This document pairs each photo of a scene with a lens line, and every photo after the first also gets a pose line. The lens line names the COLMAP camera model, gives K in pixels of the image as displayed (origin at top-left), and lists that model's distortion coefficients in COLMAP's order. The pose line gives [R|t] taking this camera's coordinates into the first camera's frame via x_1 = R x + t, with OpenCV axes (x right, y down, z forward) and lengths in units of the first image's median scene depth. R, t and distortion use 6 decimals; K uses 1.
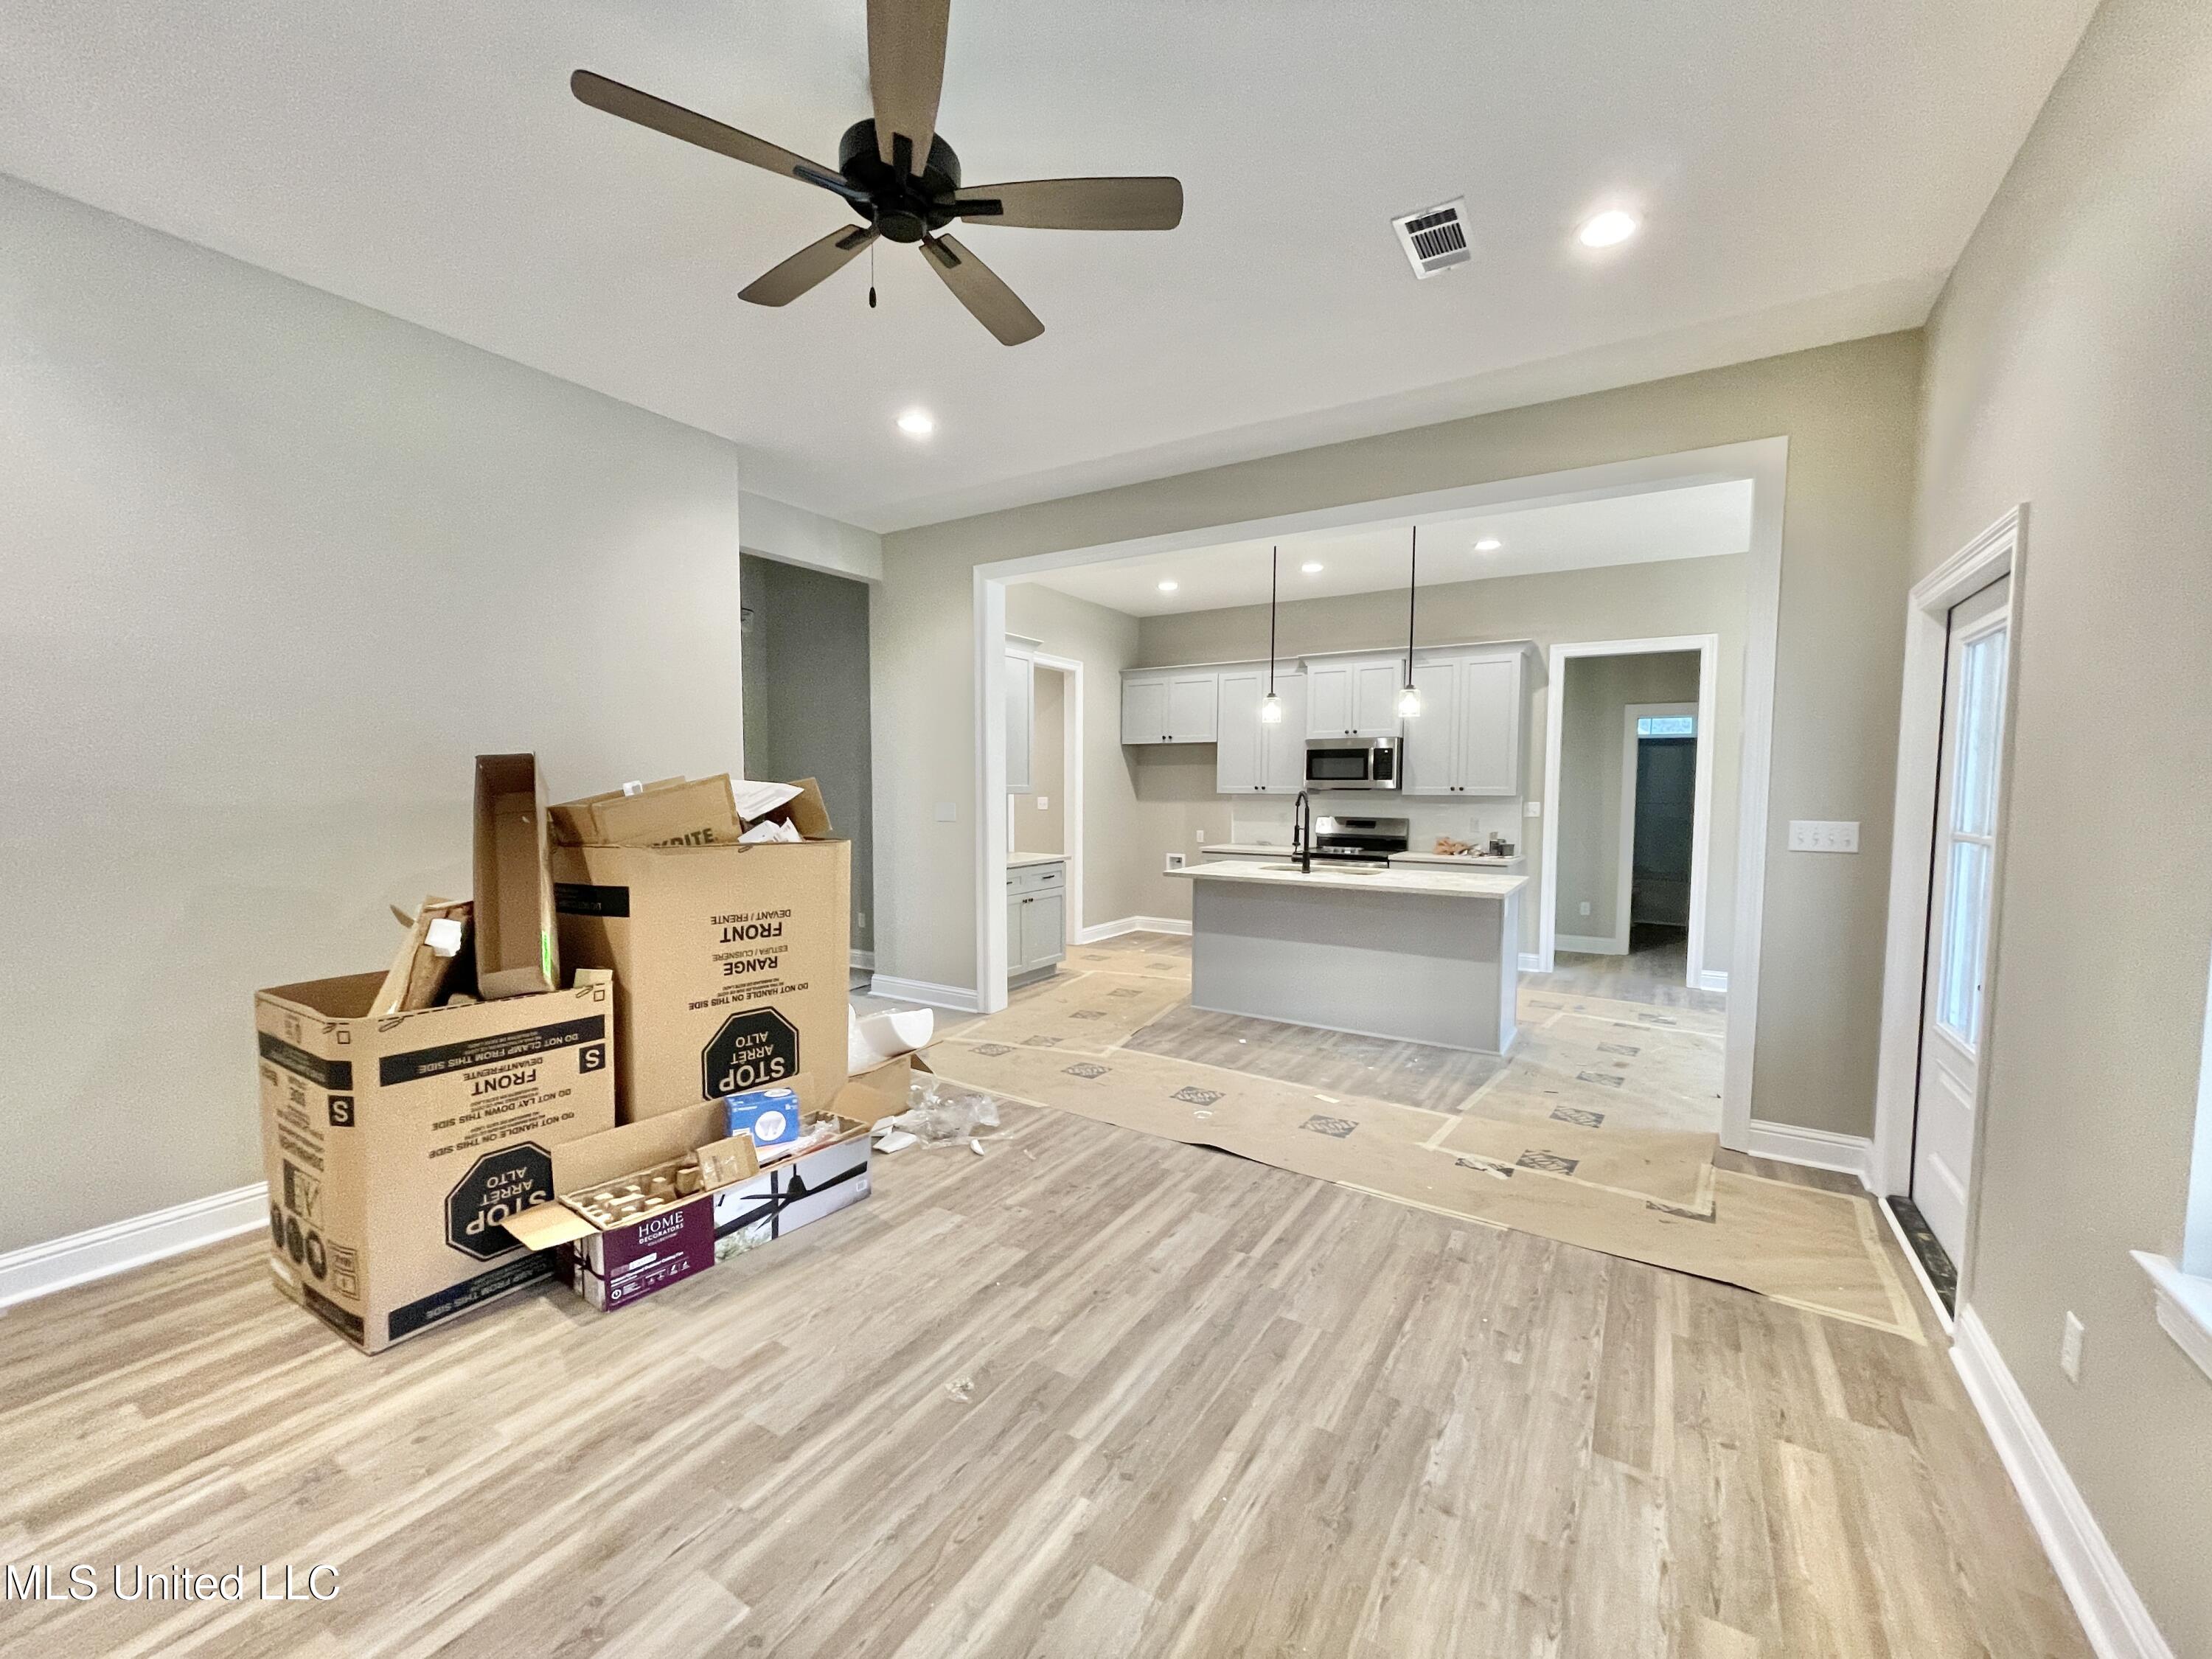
lens RADIAL K [[889.7, 0, 1089.2], [0, 889.7, 830.9], [0, 0, 1]] dist [-0.002006, 0.000219]
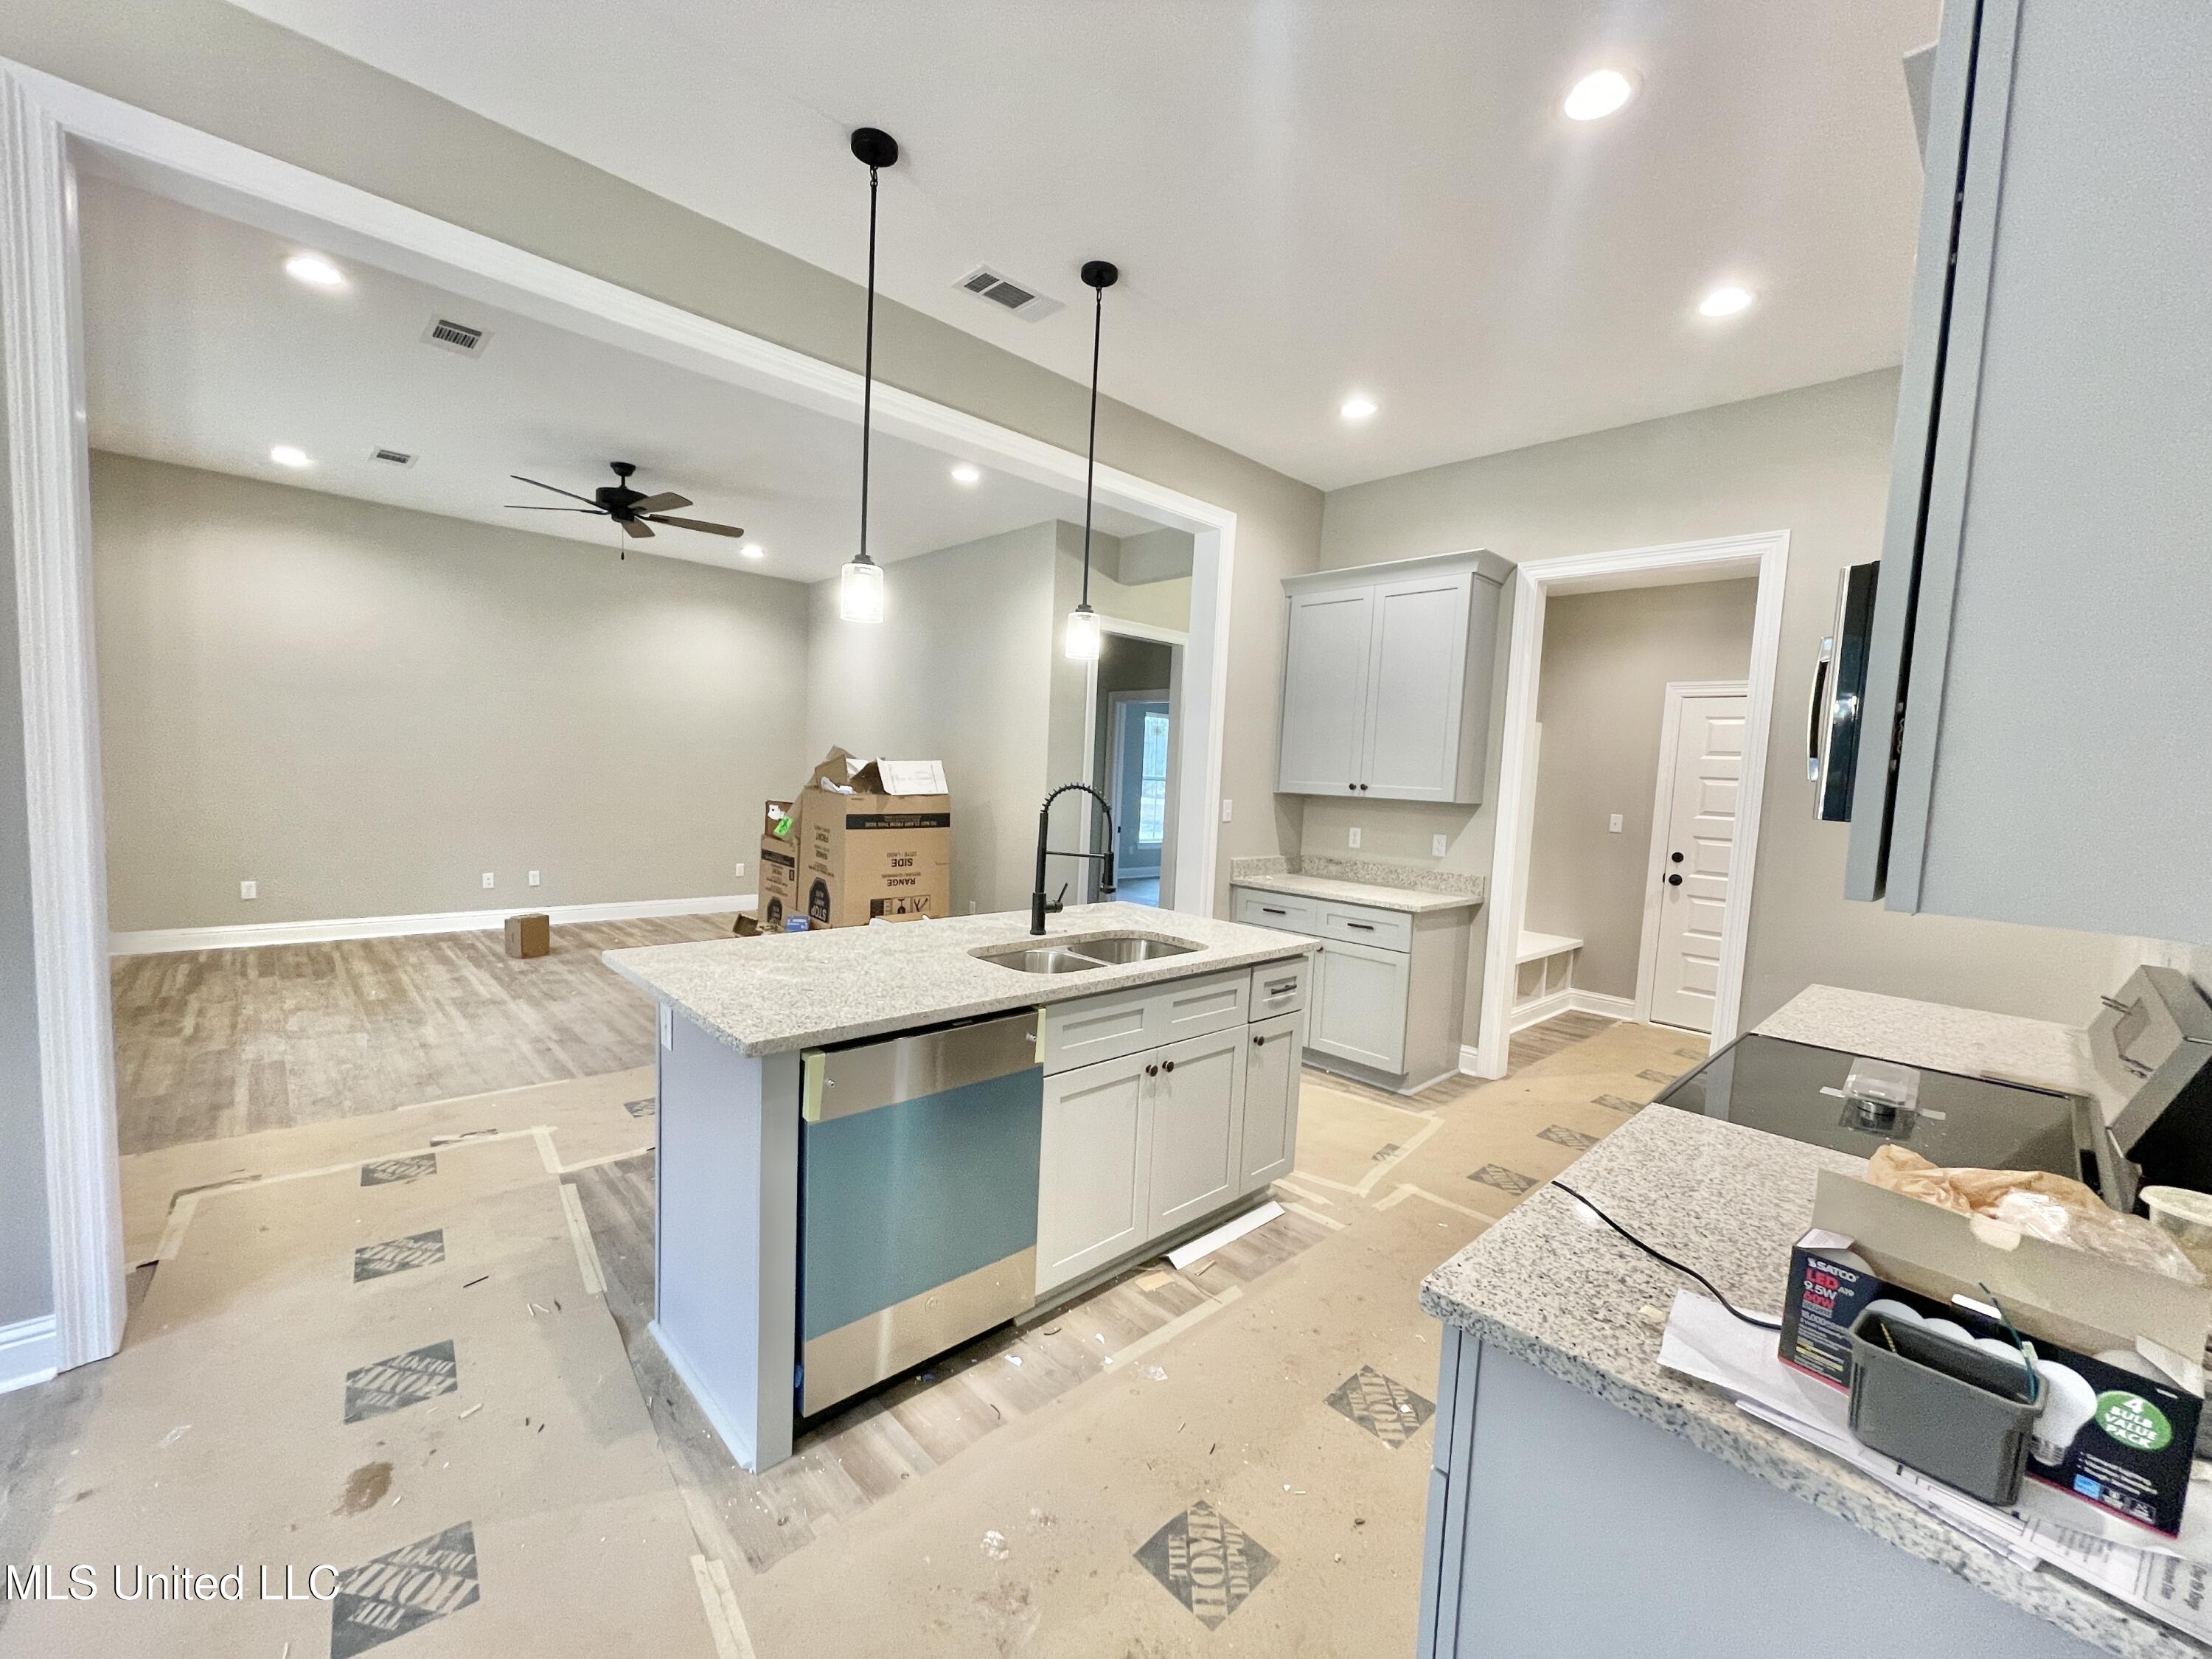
lens RADIAL K [[889.7, 0, 1084.6], [0, 889.7, 843.1], [0, 0, 1]] dist [-0.002006, 0.000219]
pose [[-0.244233, 0.058190, -0.967969, 1.294857], [-0.099176, 0.991465, 0.084626, -0.078082], [0.964632, 0.116668, -0.236377, 2.007348]]
